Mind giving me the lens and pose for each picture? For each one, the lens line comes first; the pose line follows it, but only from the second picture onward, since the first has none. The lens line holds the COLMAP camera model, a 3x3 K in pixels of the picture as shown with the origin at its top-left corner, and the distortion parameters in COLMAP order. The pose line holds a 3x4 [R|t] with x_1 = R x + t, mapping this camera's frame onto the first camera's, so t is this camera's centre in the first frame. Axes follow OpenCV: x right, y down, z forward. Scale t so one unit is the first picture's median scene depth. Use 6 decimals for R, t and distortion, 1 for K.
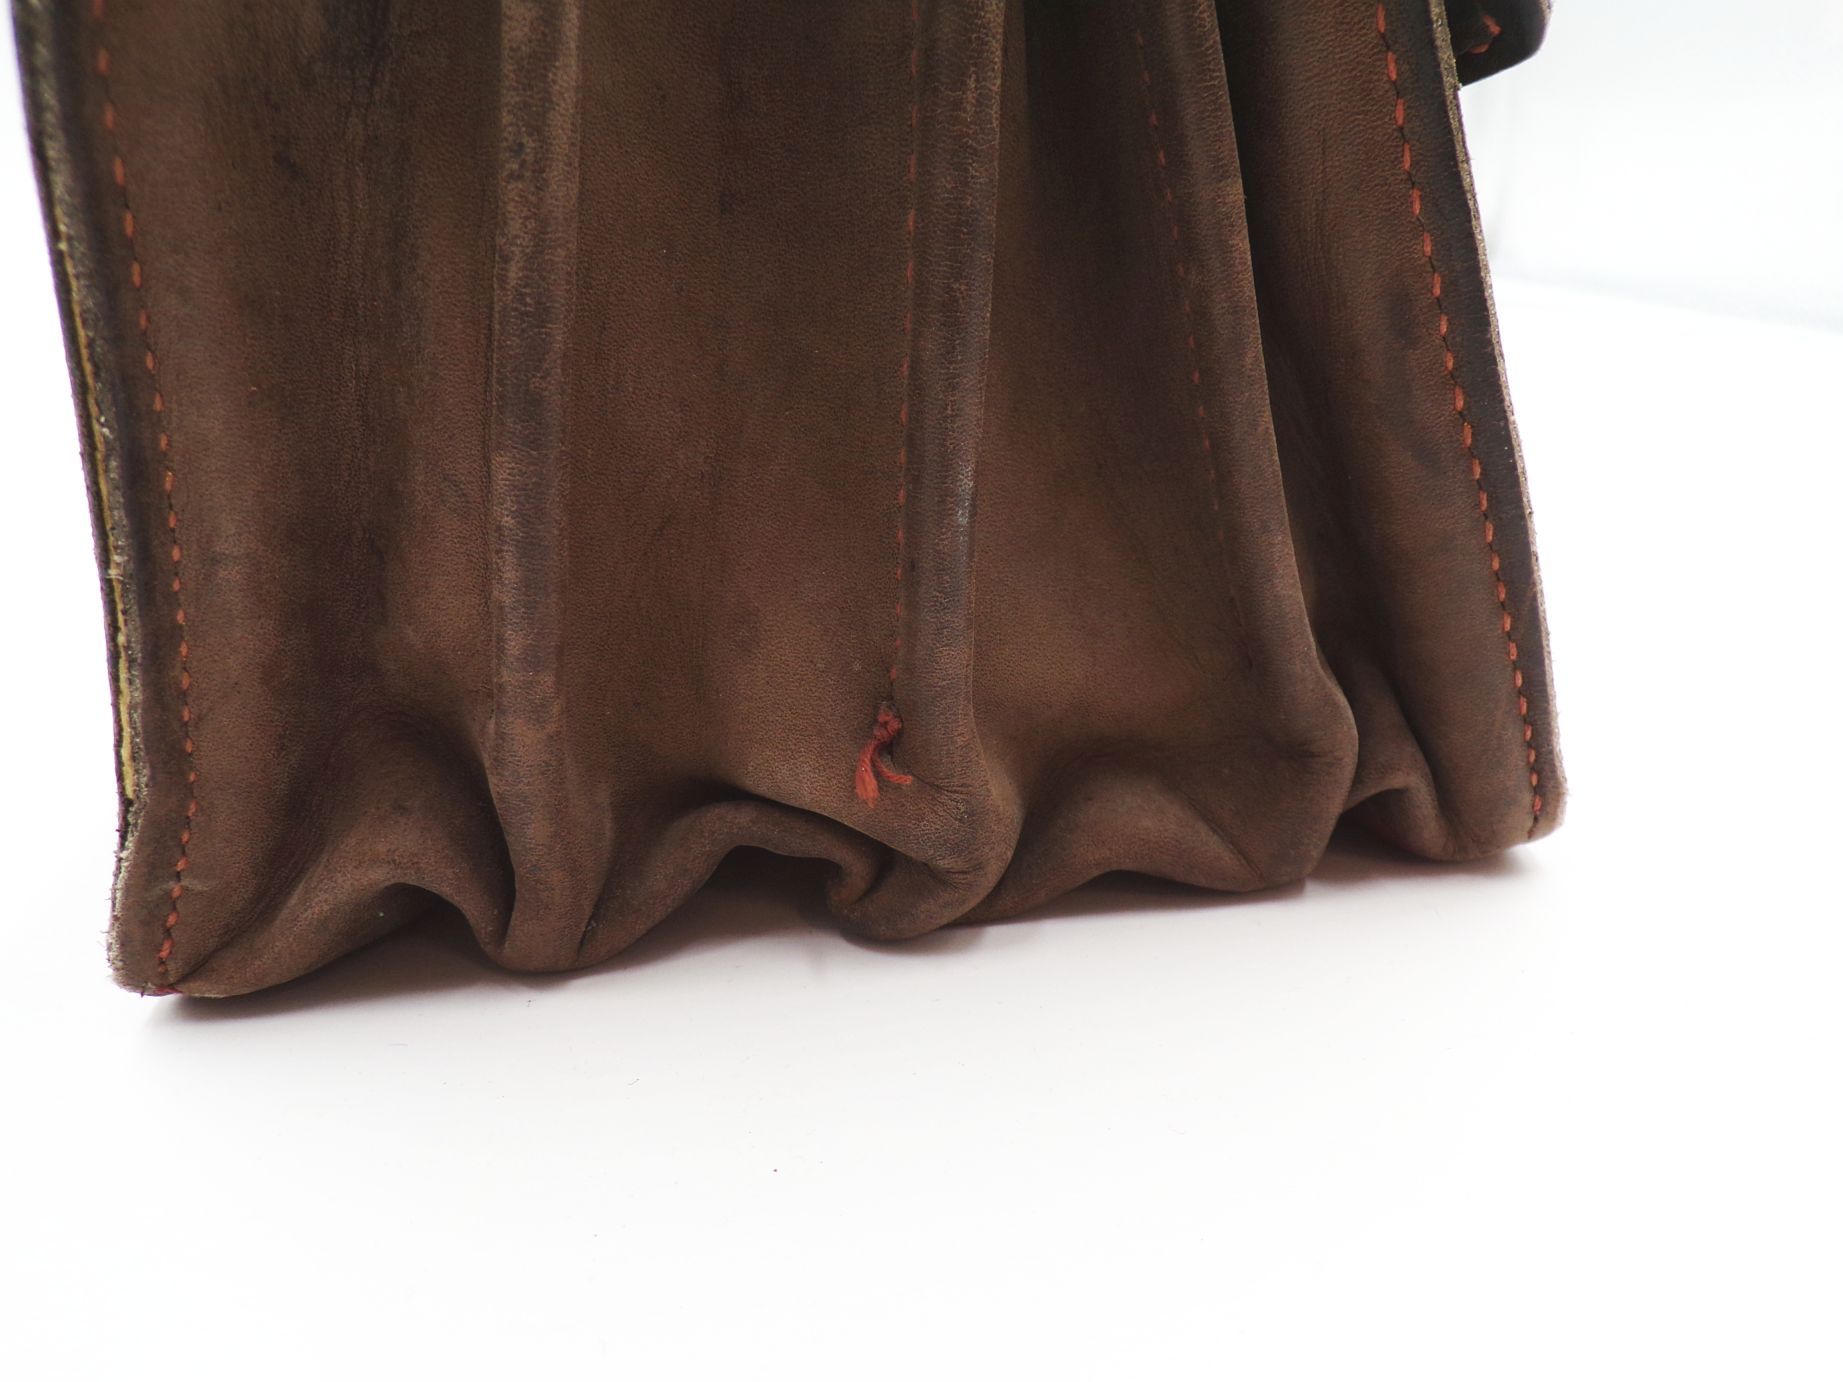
lens RADIAL K [[1297.2, 0, 909.4], [0, 1297.2, 690.6], [0, 0, 1]] dist [-0.006276, 0.006544]
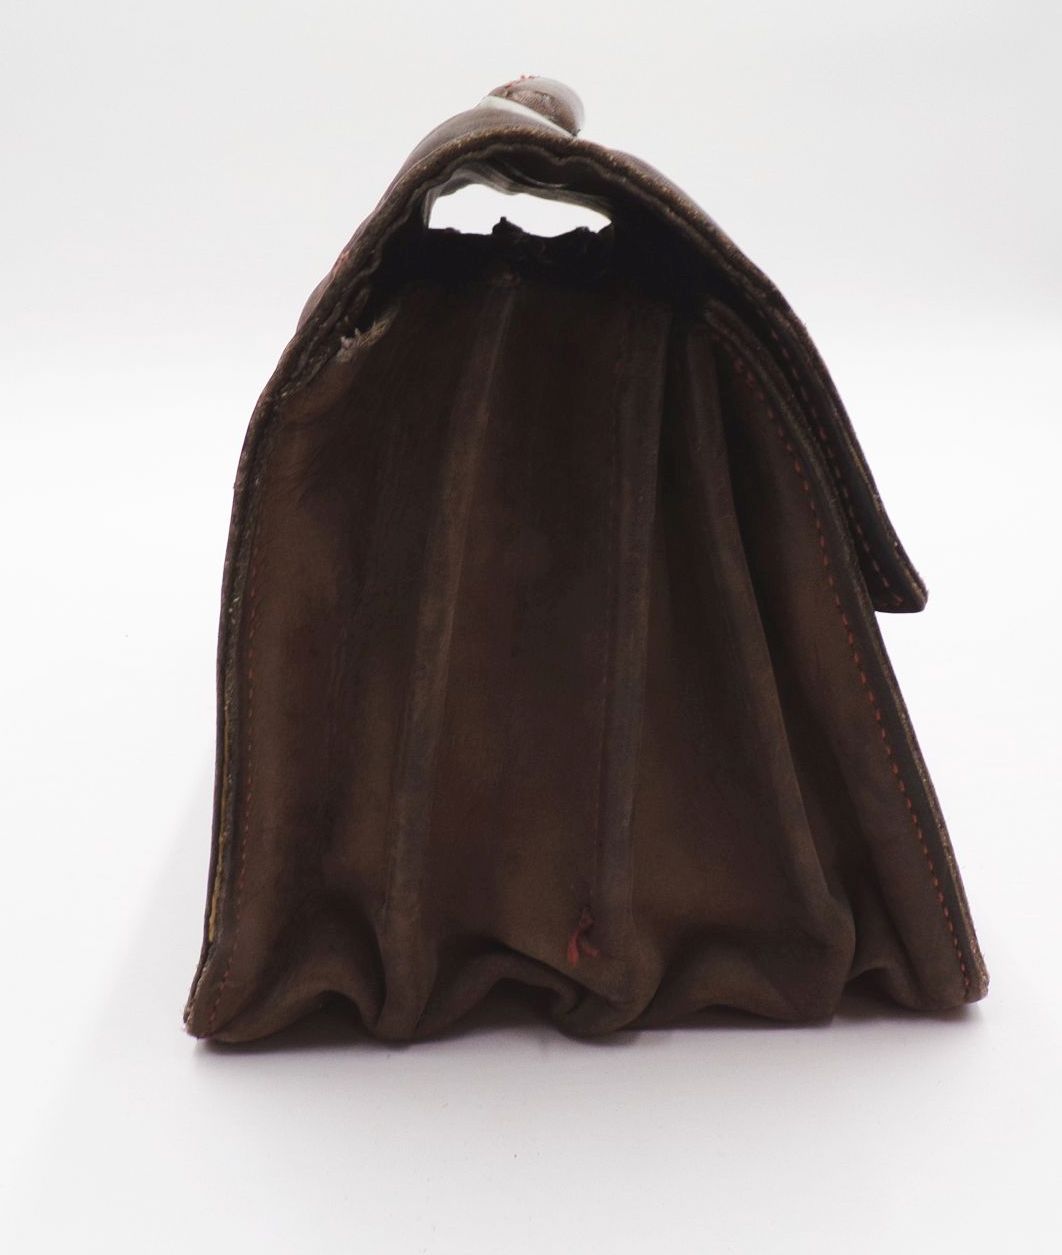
lens RADIAL K [[1220.4, 0, 537.6], [0, 1220.4, 630.7], [0, 0, 1]] dist [-0.009068, 0.000000]
pose [[0.993228, 0.039637, -0.109211, 0.091593], [-0.049737, 0.994575, -0.091361, -0.231990], [0.104998, 0.096174, 0.989811, -0.813692]]
